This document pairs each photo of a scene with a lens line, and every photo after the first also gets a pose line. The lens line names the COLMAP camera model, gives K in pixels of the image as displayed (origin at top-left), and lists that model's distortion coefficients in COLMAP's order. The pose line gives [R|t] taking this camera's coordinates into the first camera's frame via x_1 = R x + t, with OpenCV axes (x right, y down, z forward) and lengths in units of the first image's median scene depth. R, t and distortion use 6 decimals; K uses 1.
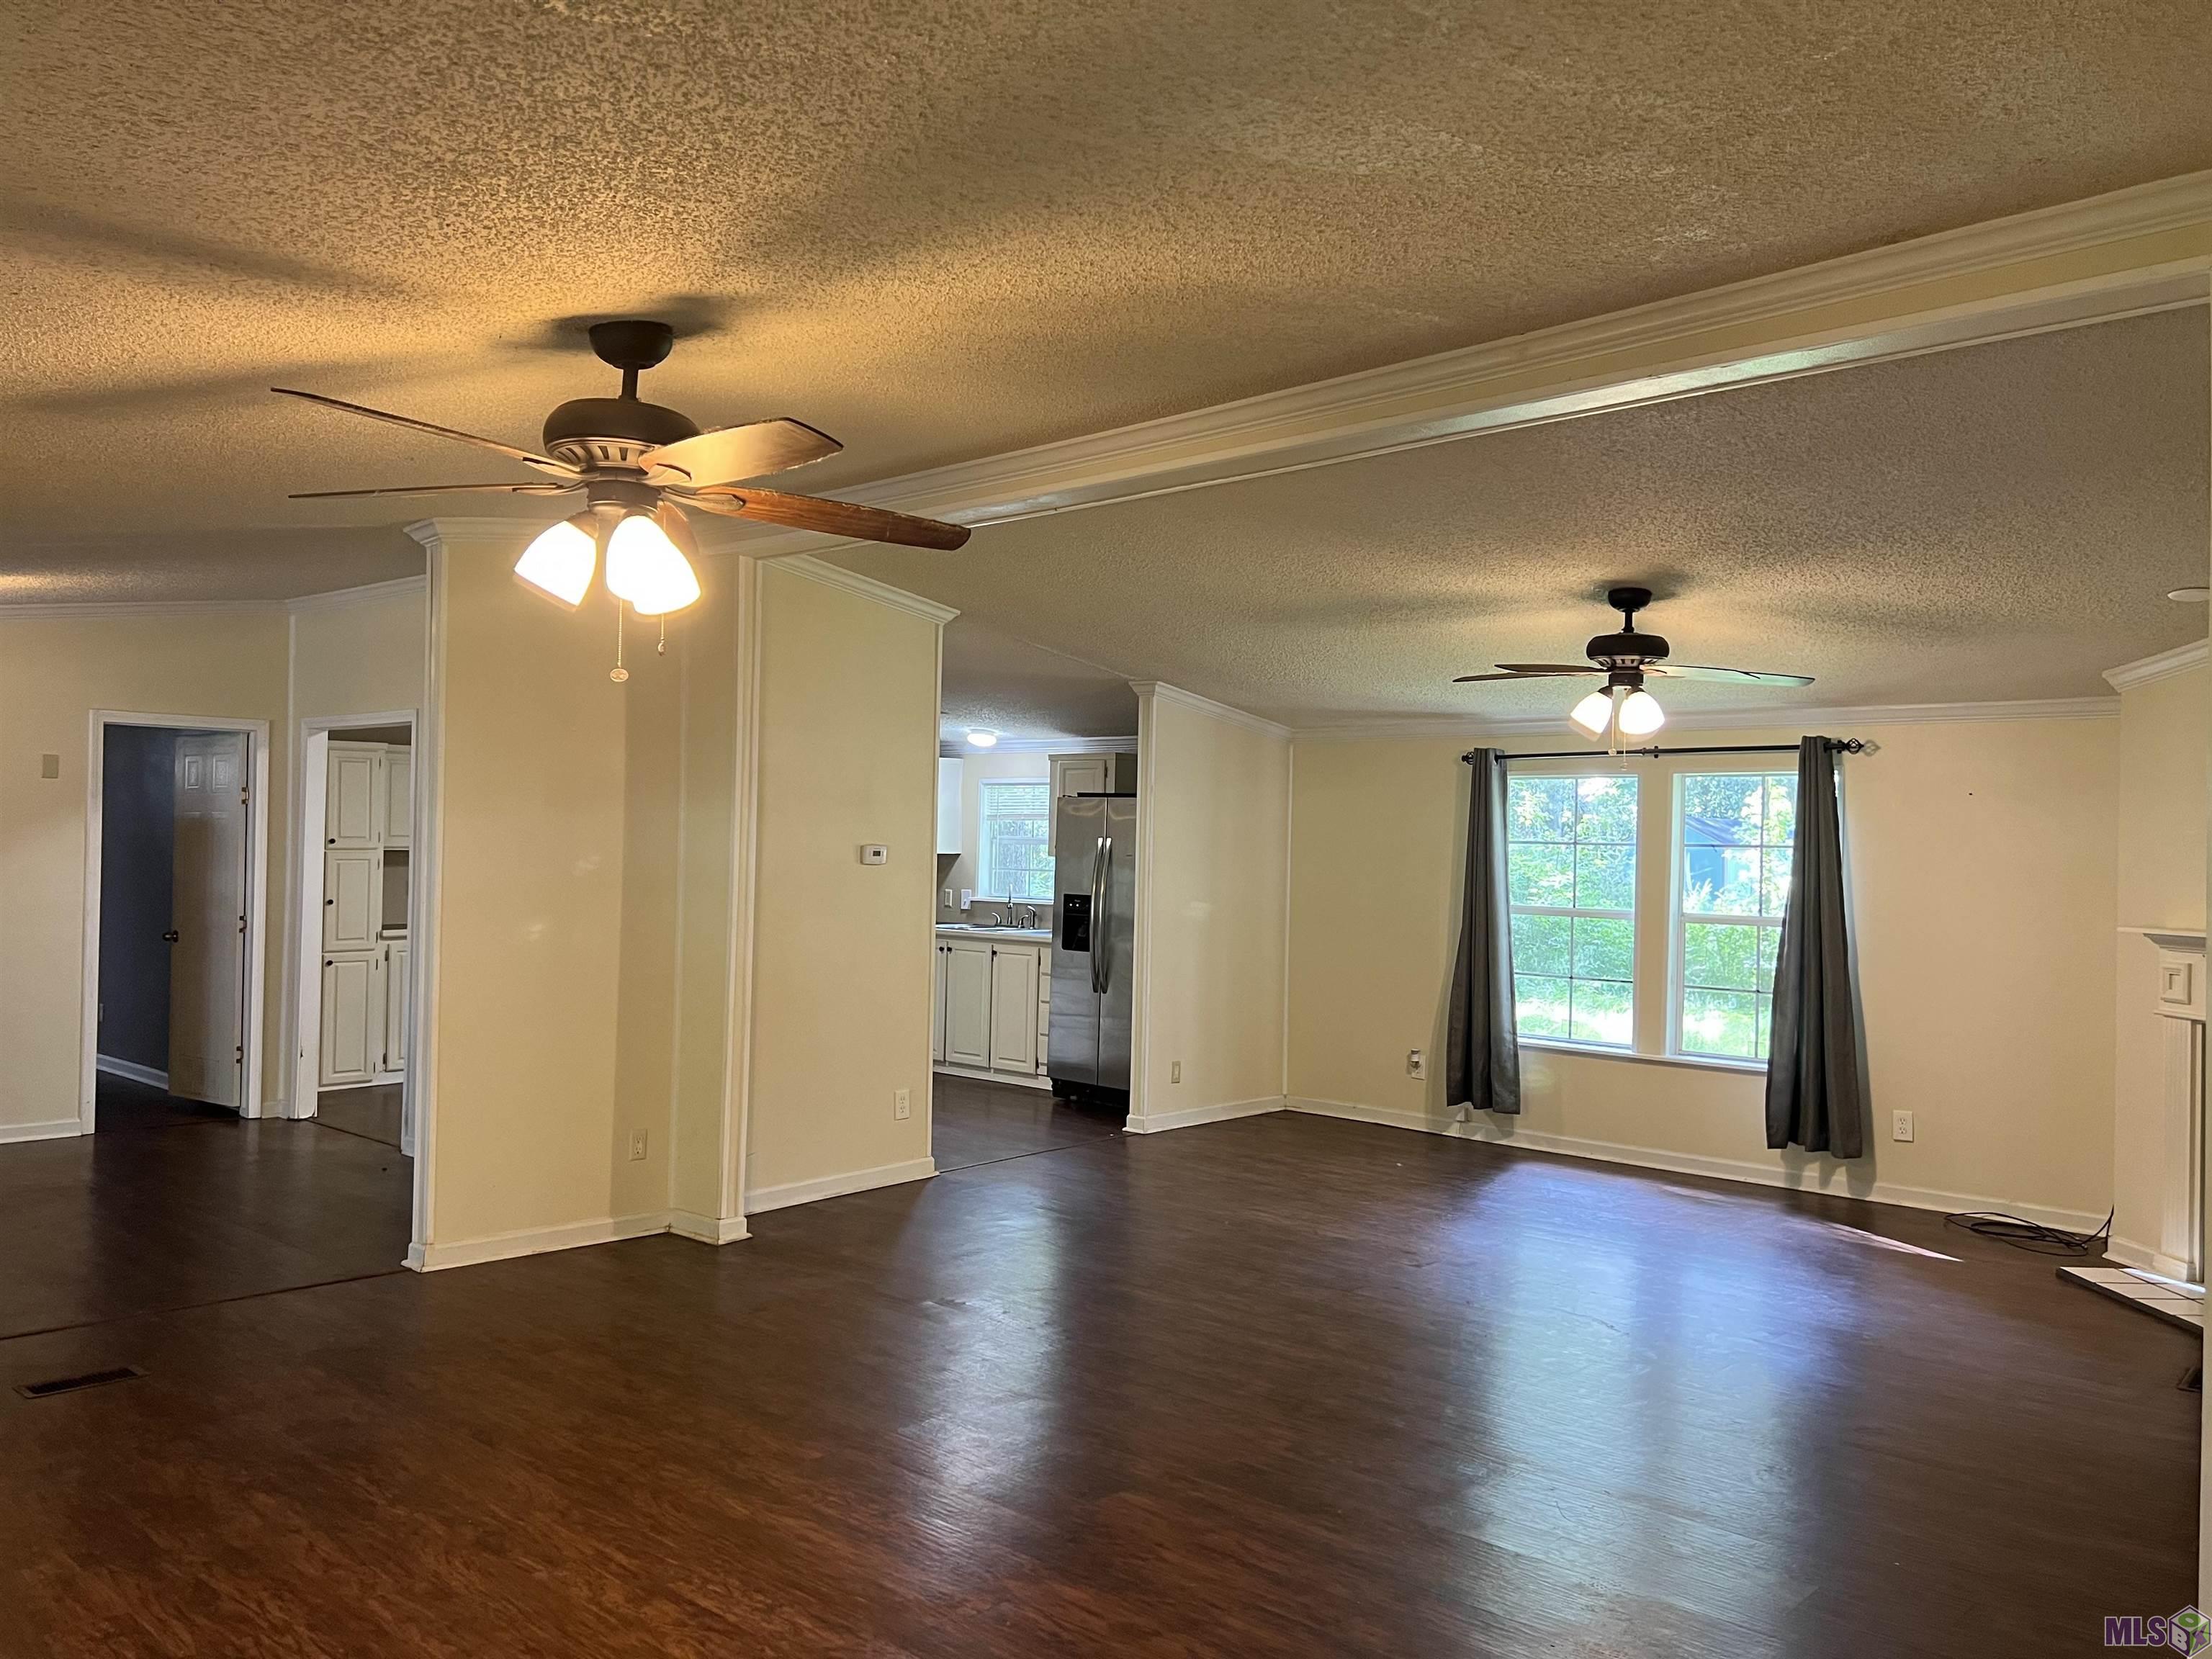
lens RADIAL K [[1647.8, 0, 1106.0], [0, 1647.8, 829.5], [0, 0, 1]] dist [0.034117, -0.003770]
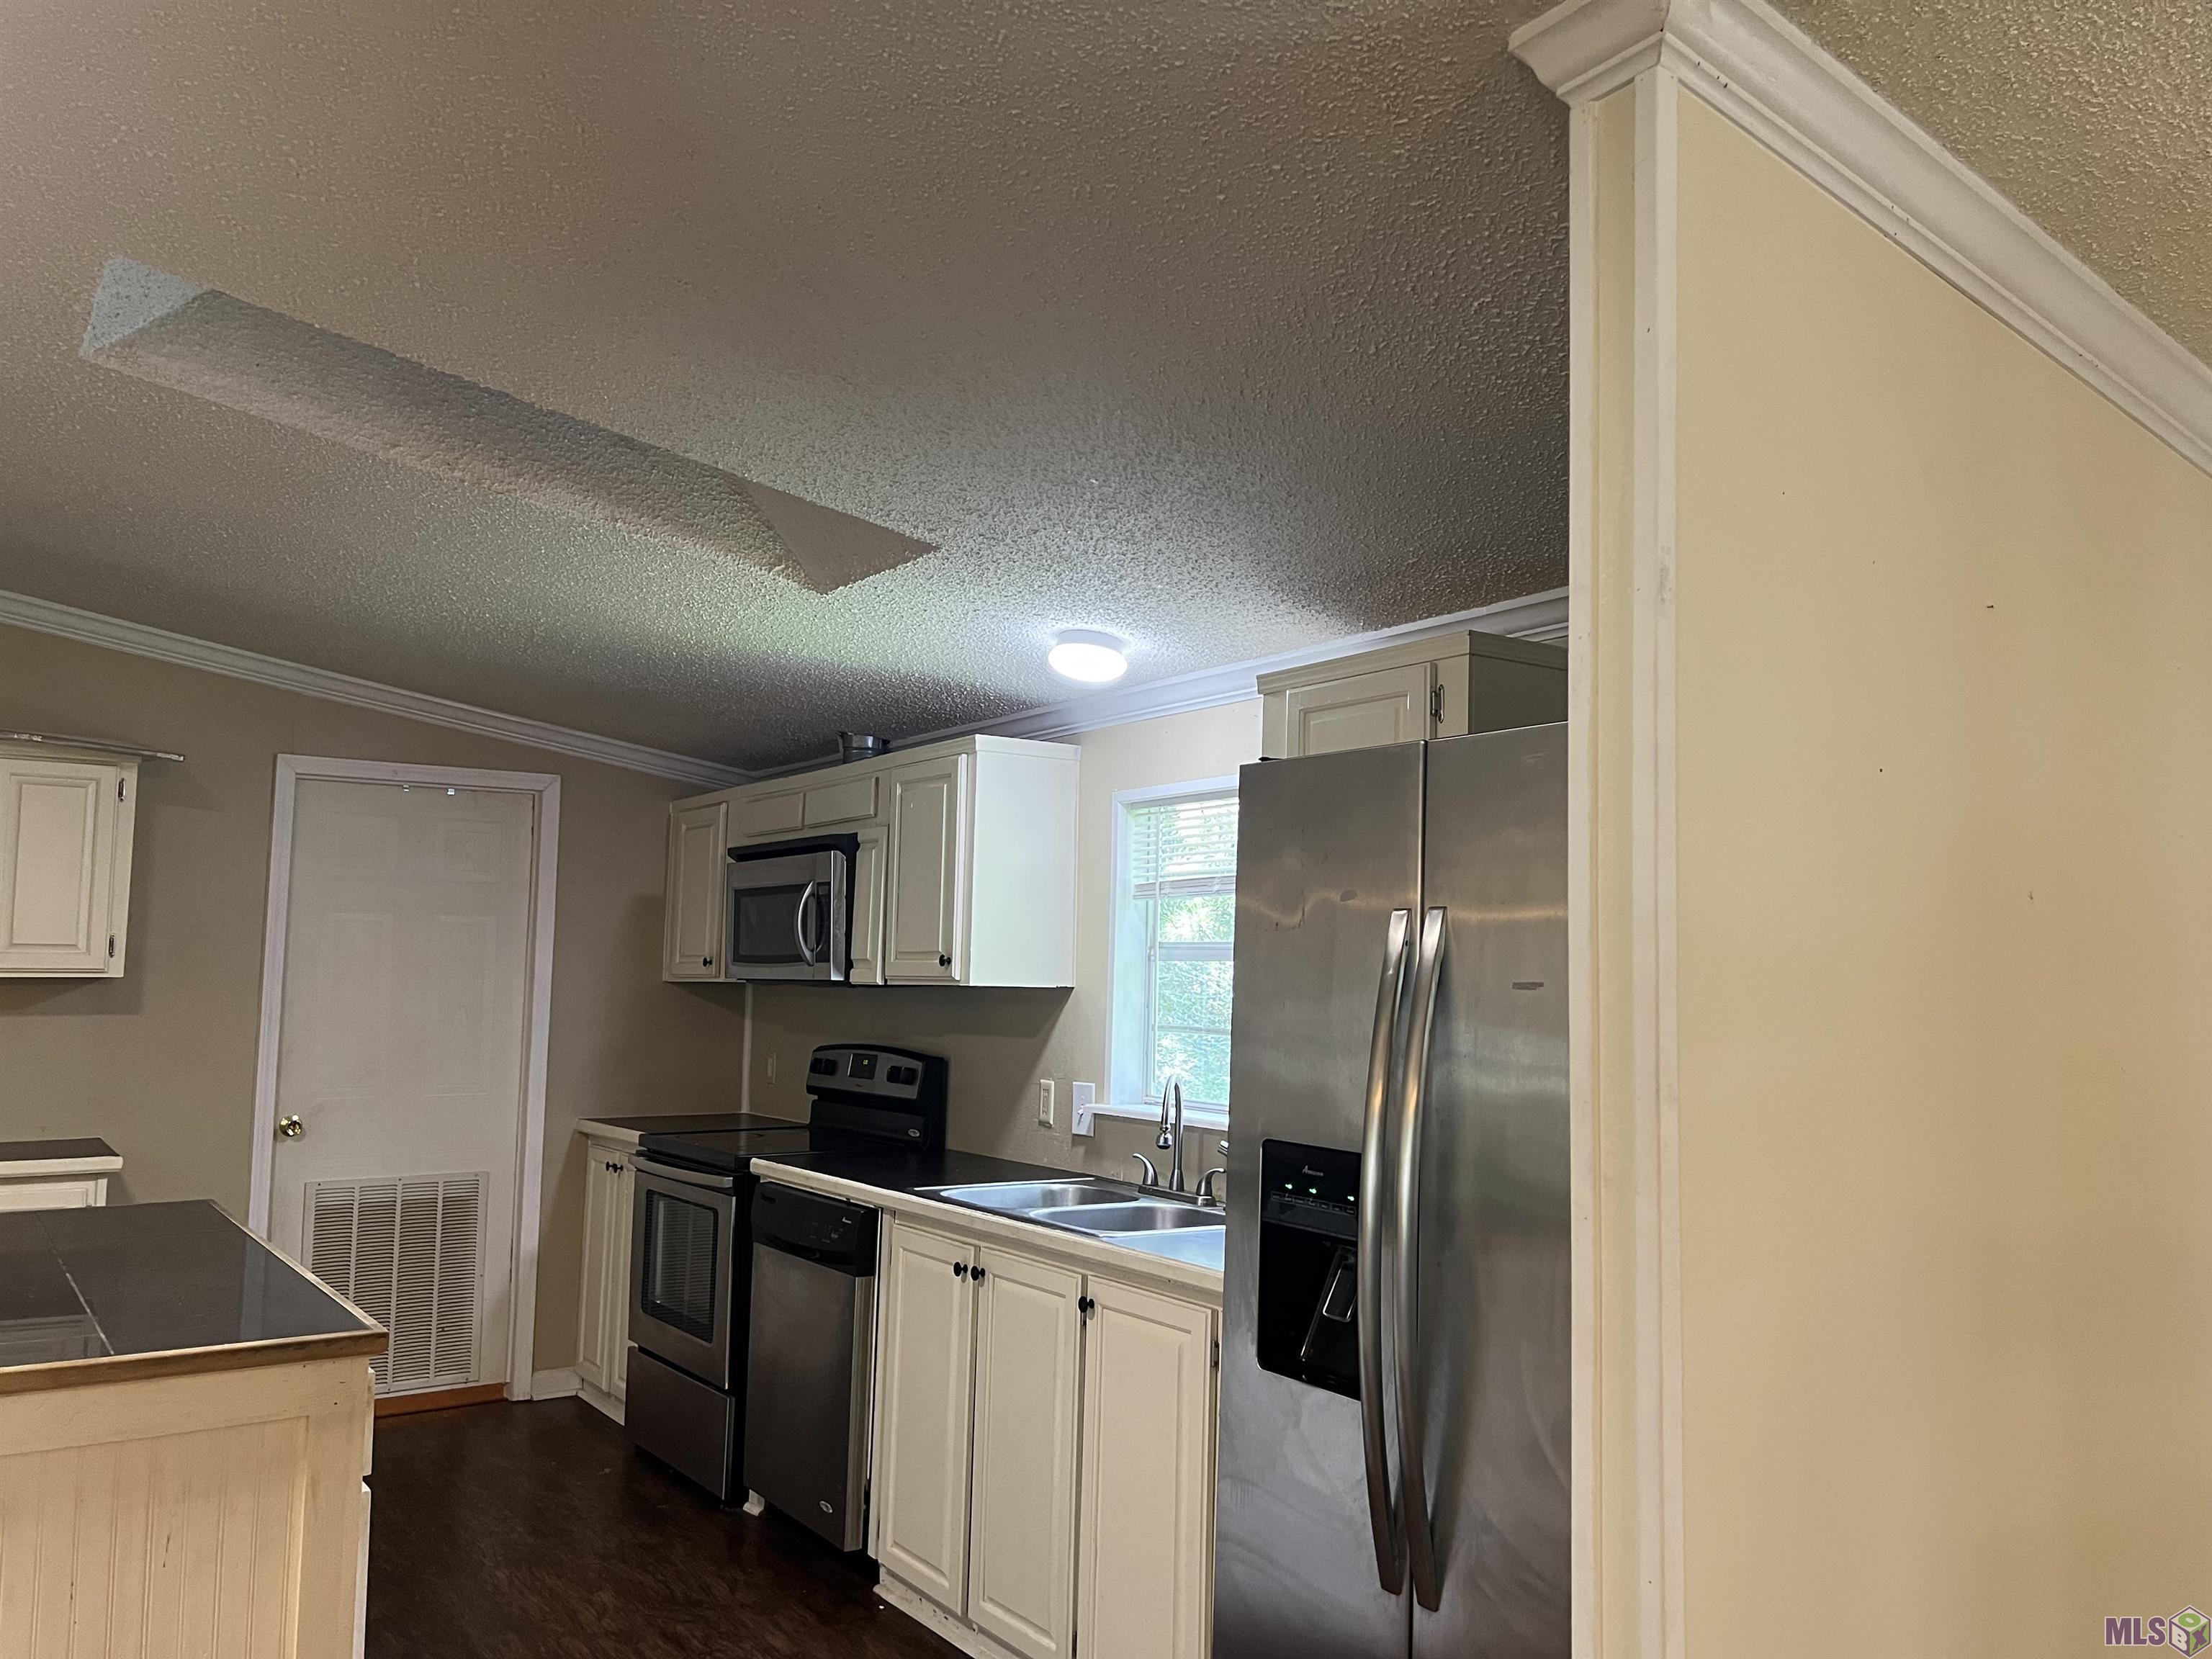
lens RADIAL K [[1647.8, 0, 1106.0], [0, 1647.8, 829.5], [0, 0, 1]] dist [0.034117, -0.003770]
pose [[0.972577, -0.022406, -0.231499, 0.009532], [0.001152, 0.995801, -0.091540, 0.014633], [0.232578, 0.088763, 0.968519, 0.692457]]
